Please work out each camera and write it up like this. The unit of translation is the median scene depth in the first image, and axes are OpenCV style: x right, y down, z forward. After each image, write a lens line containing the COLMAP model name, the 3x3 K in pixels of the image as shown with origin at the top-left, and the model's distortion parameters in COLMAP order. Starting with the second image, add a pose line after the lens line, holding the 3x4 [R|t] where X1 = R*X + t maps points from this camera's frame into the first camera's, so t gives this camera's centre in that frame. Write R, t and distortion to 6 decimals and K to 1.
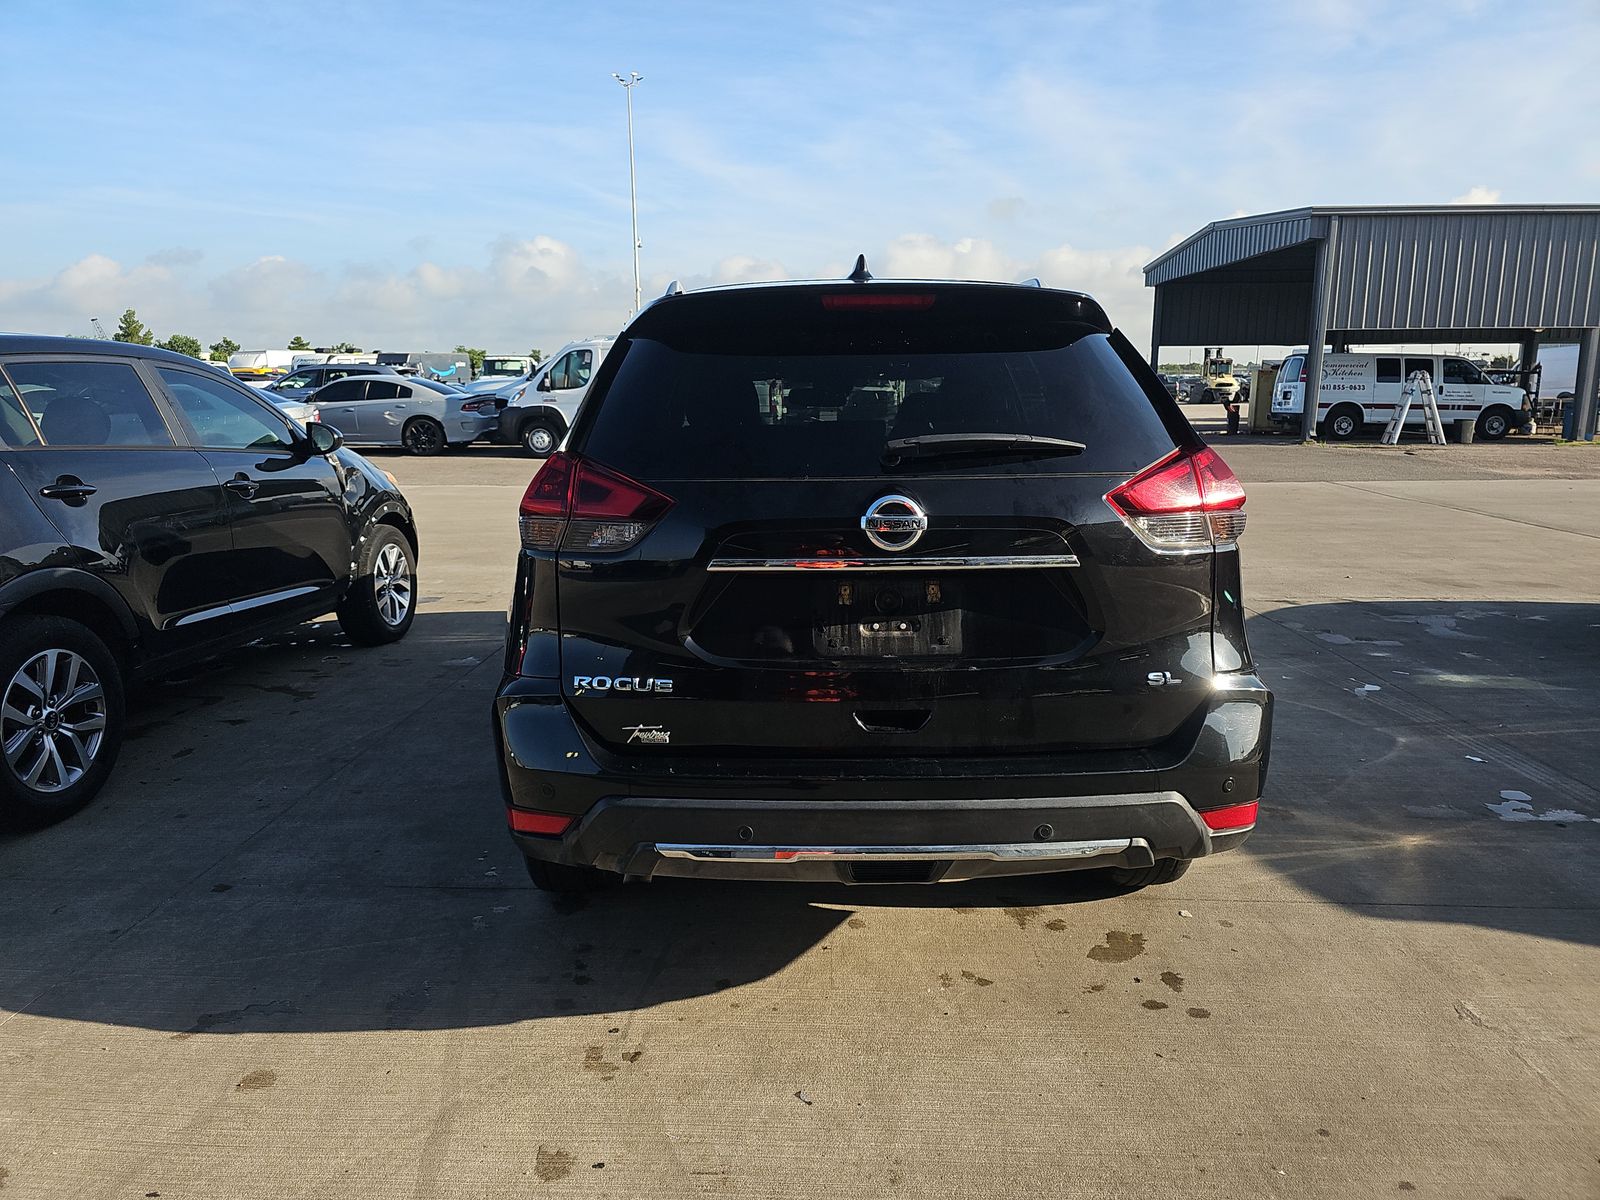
lens RADIAL K [[1064.1, 0, 782.1], [0, 1064.1, 590.6], [0, 0, 1]] dist [0.040544, -0.037555]
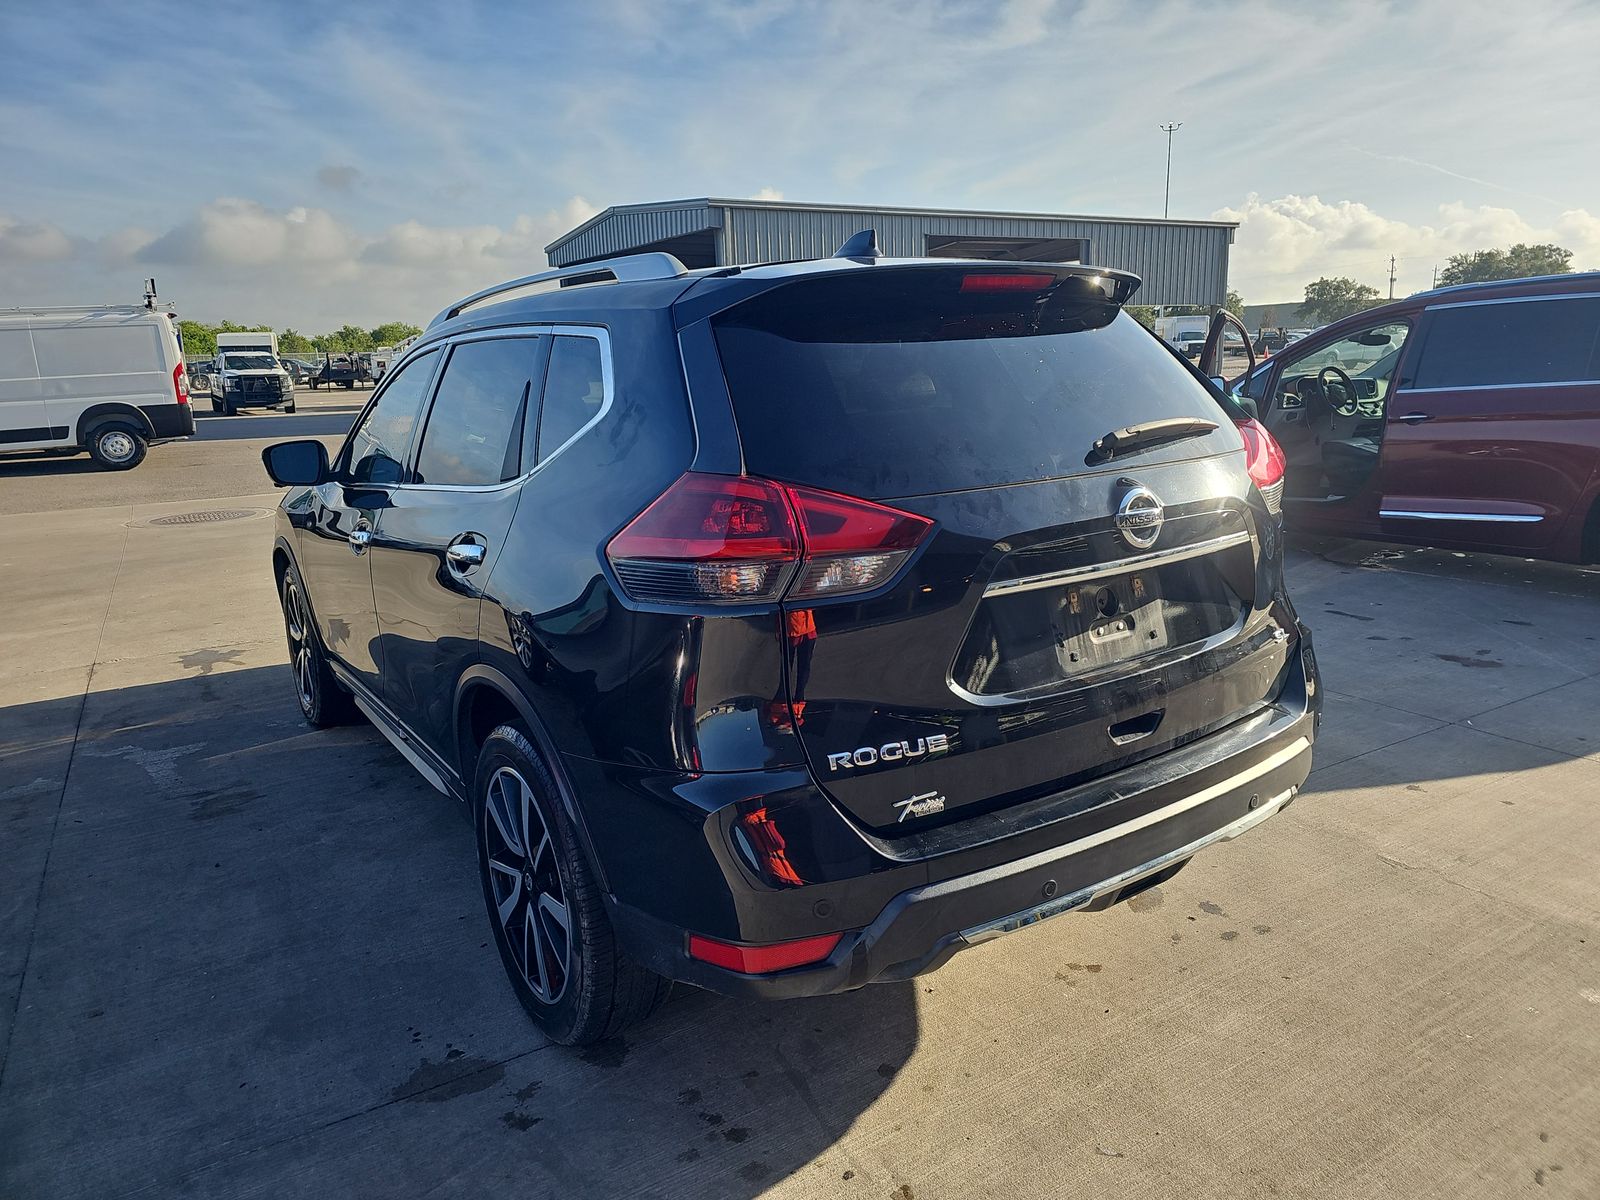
lens RADIAL K [[1064.1, 0, 804.8], [0, 1064.1, 582.8], [0, 0, 1]] dist [0.040544, -0.037555]
pose [[0.832830, -0.138285, 0.535978, -0.450213], [0.132048, 0.989970, 0.050234, -0.064388], [-0.537548, 0.028939, 0.842736, 0.255829]]
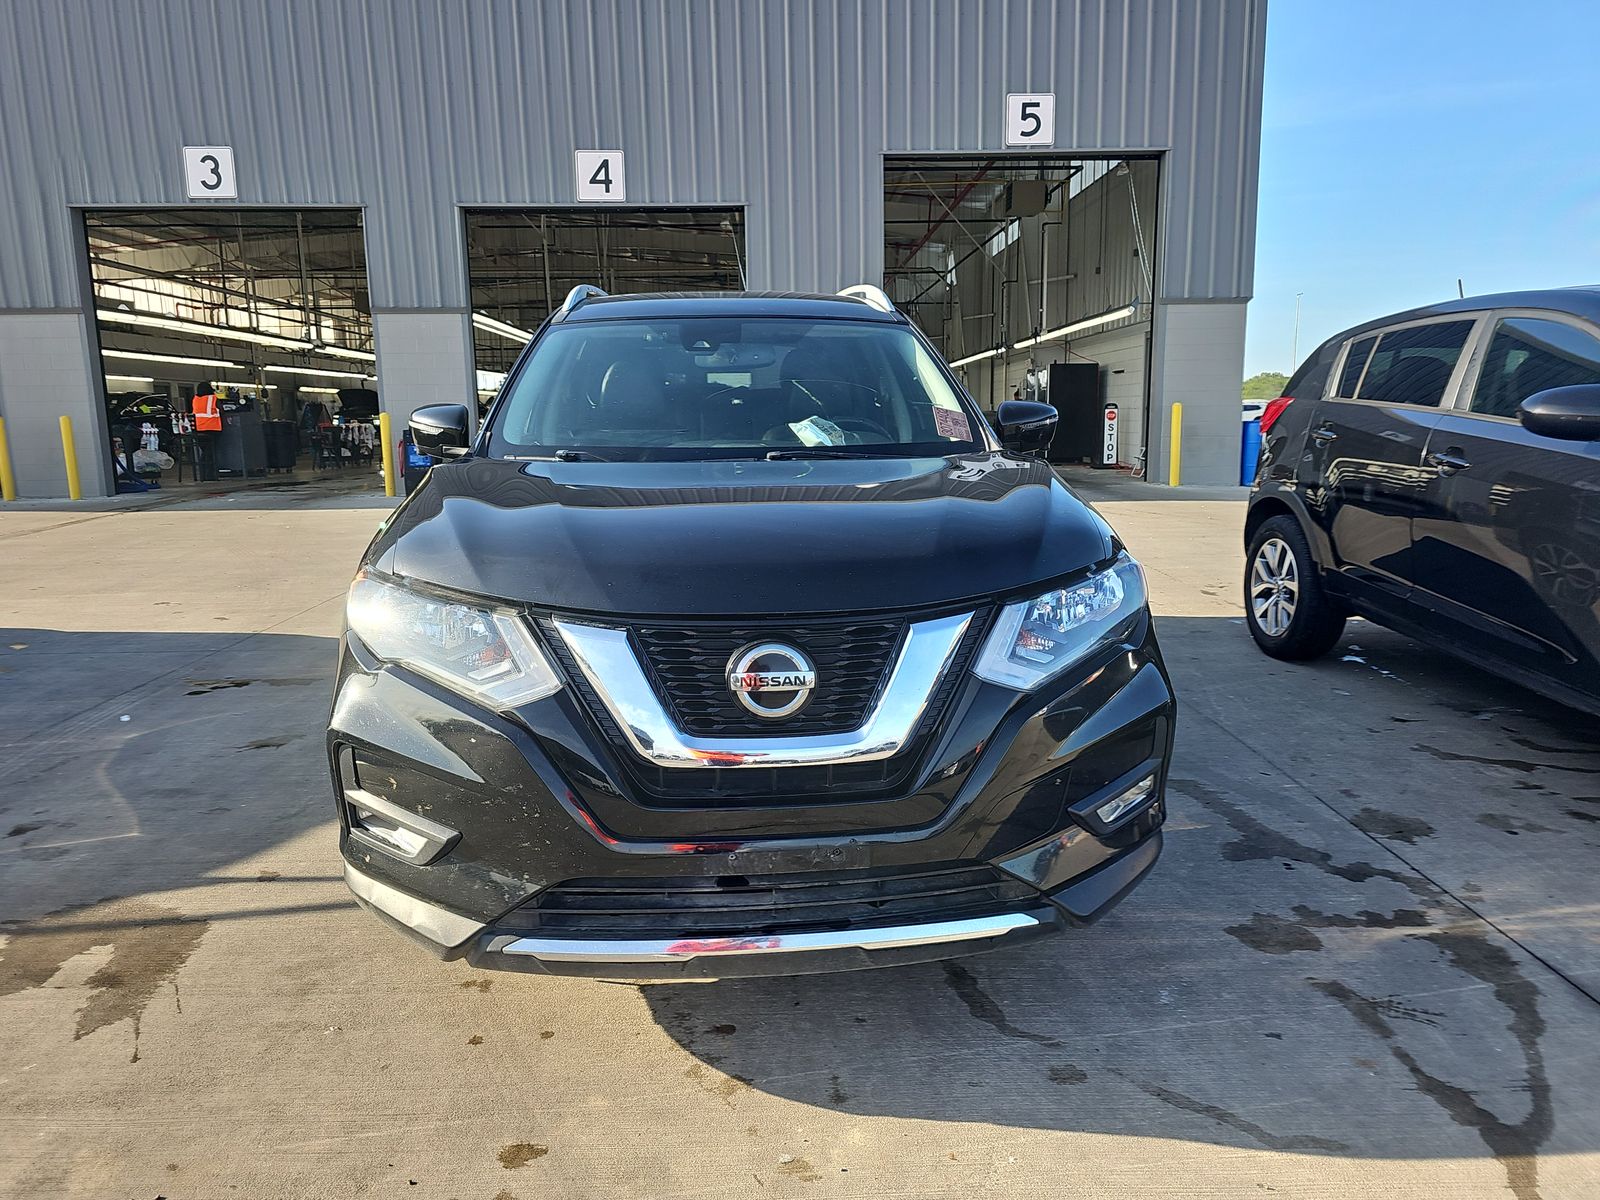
lens RADIAL K [[1064.1, 0, 785.4], [0, 1064.1, 609.1], [0, 0, 1]] dist [0.040544, -0.037555]
pose [[-0.998285, 0.022772, -0.053928, 0.077478], [0.001405, 0.930291, 0.366819, -0.456039], [0.058522, 0.366114, -0.928728, 2.753605]]
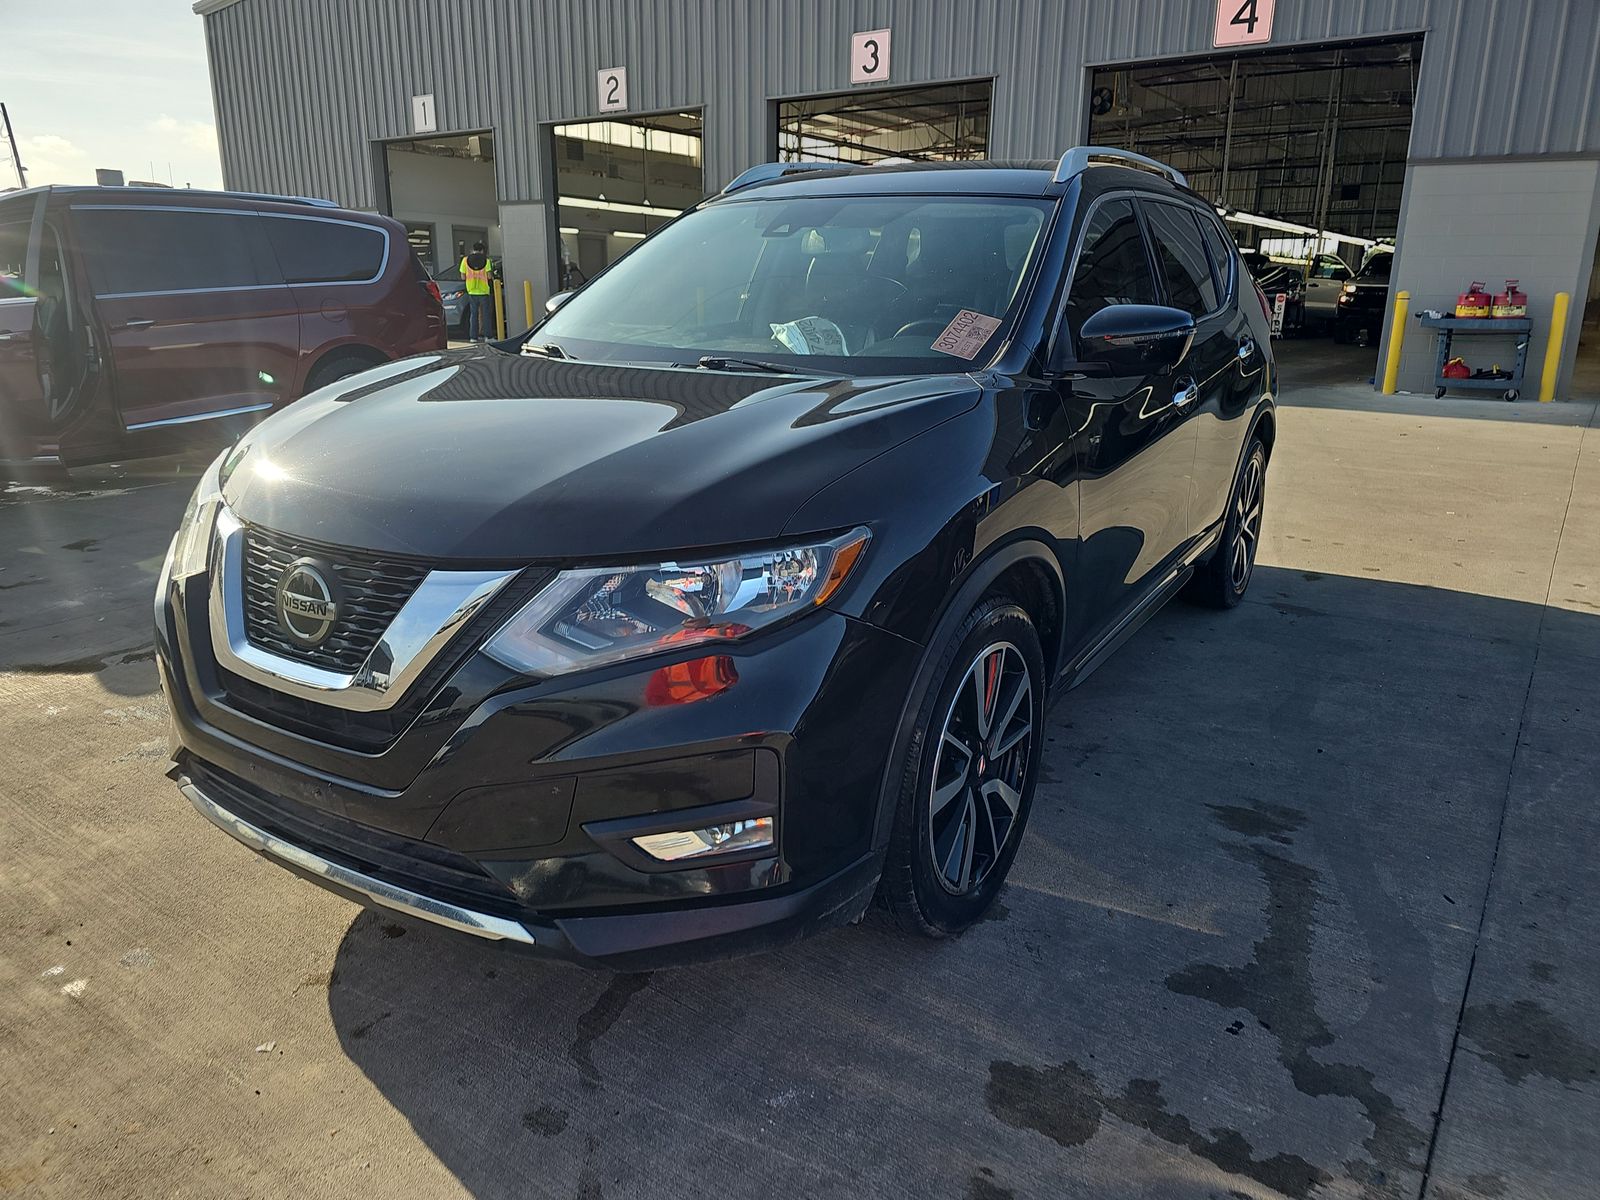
lens RADIAL K [[1064.1, 0, 800.6], [0, 1064.1, 589.3], [0, 0, 1]] dist [0.040544, -0.037555]
pose [[-0.837797, -0.158922, 0.522342, -0.497011], [0.094168, 0.900304, 0.424954, -0.428506], [-0.537800, 0.405213, -0.739306, 2.485839]]
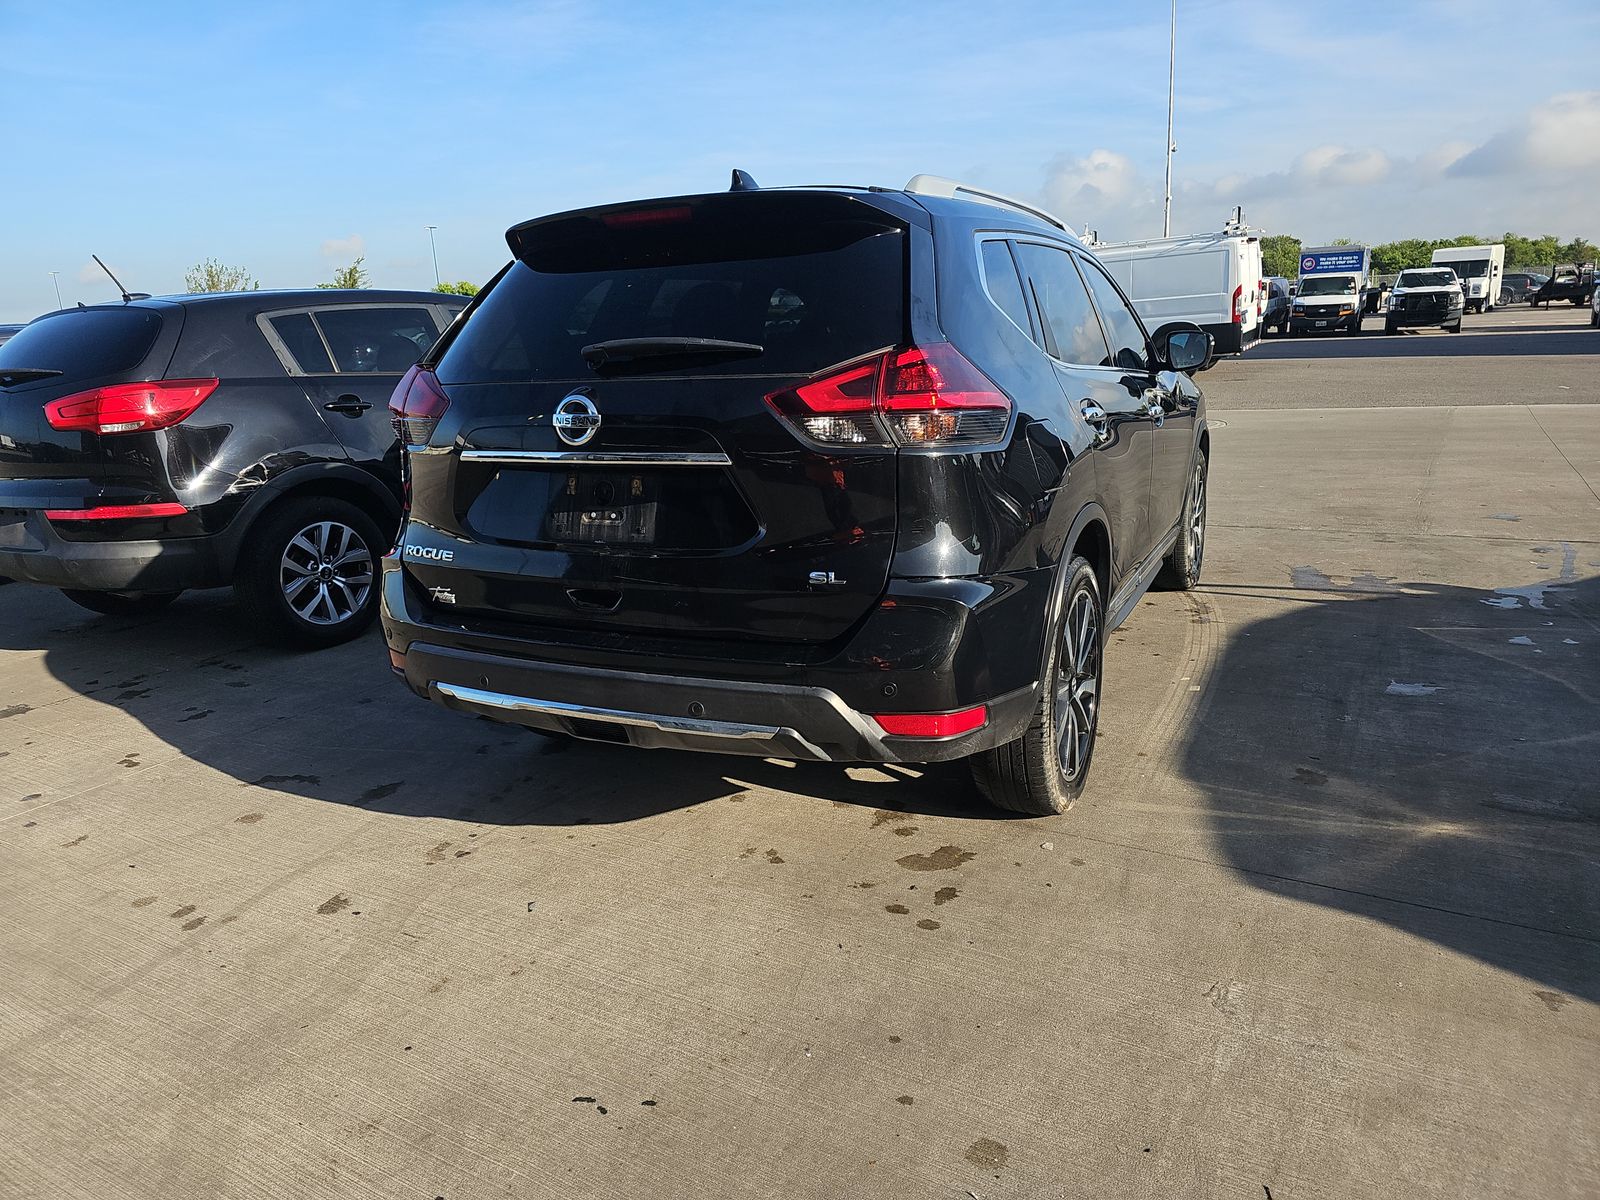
lens RADIAL K [[1064.1, 0, 799.2], [0, 1064.1, 594.0], [0, 0, 1]] dist [0.040544, -0.037555]
pose [[0.886895, 0.074987, -0.455844, 0.582583], [-0.042929, 0.995846, 0.080295, 0.012449], [0.459971, -0.051644, 0.886431, 0.070142]]
